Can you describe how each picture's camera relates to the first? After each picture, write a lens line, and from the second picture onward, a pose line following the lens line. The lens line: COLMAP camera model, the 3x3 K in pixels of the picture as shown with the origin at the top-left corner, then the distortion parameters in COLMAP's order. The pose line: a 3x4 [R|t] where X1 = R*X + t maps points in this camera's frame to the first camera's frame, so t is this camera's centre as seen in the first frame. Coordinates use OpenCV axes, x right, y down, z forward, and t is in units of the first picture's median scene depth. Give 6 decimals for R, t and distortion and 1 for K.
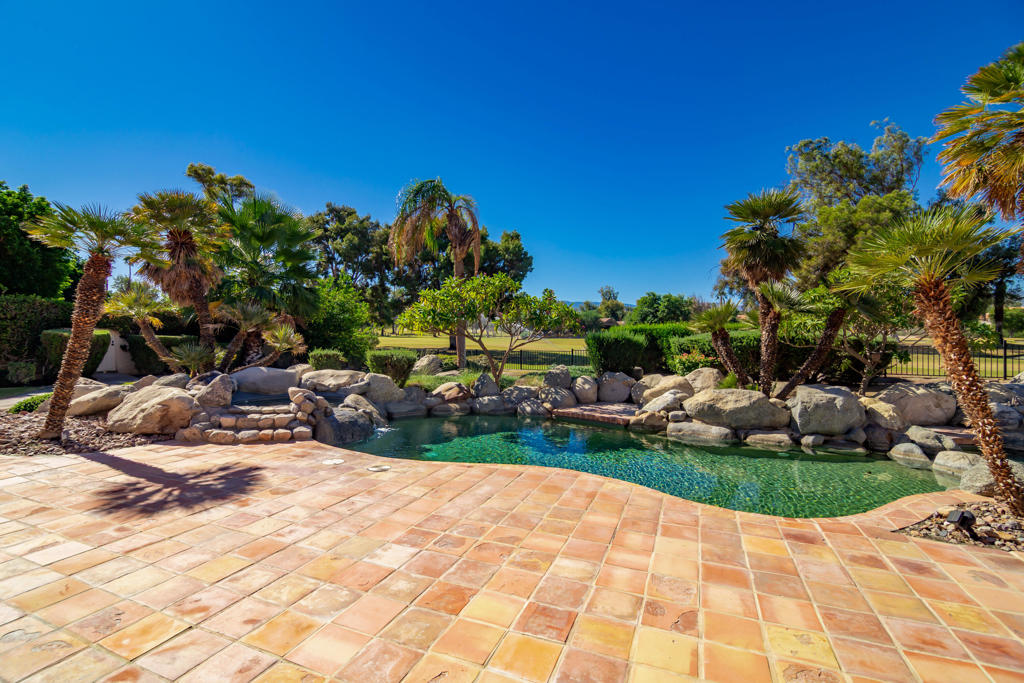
lens RADIAL K [[468.3, 0, 504.9], [0, 468.3, 328.0], [0, 0, 1]] dist [-0.010825, -0.003259]
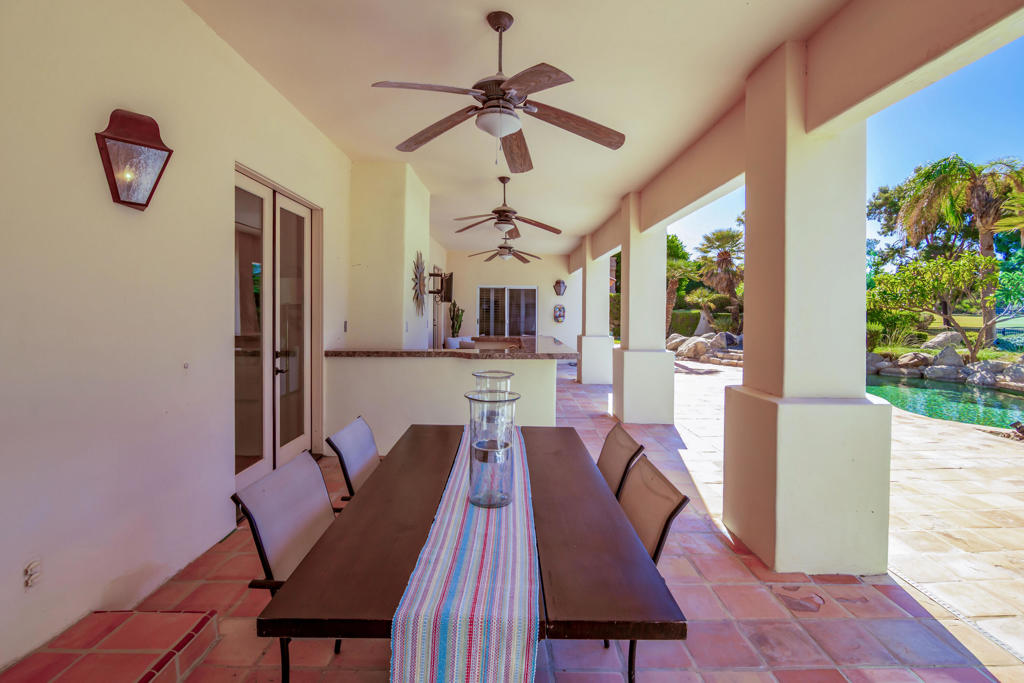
lens RADIAL K [[468.3, 0, 512.6], [0, 468.3, 324.7], [0, 0, 1]] dist [-0.010825, -0.003259]
pose [[0.397963, 0.017672, -0.917231, 0.590616], [0.019316, 0.999431, 0.027636, -0.004389], [0.917198, -0.028715, 0.397396, -0.414098]]
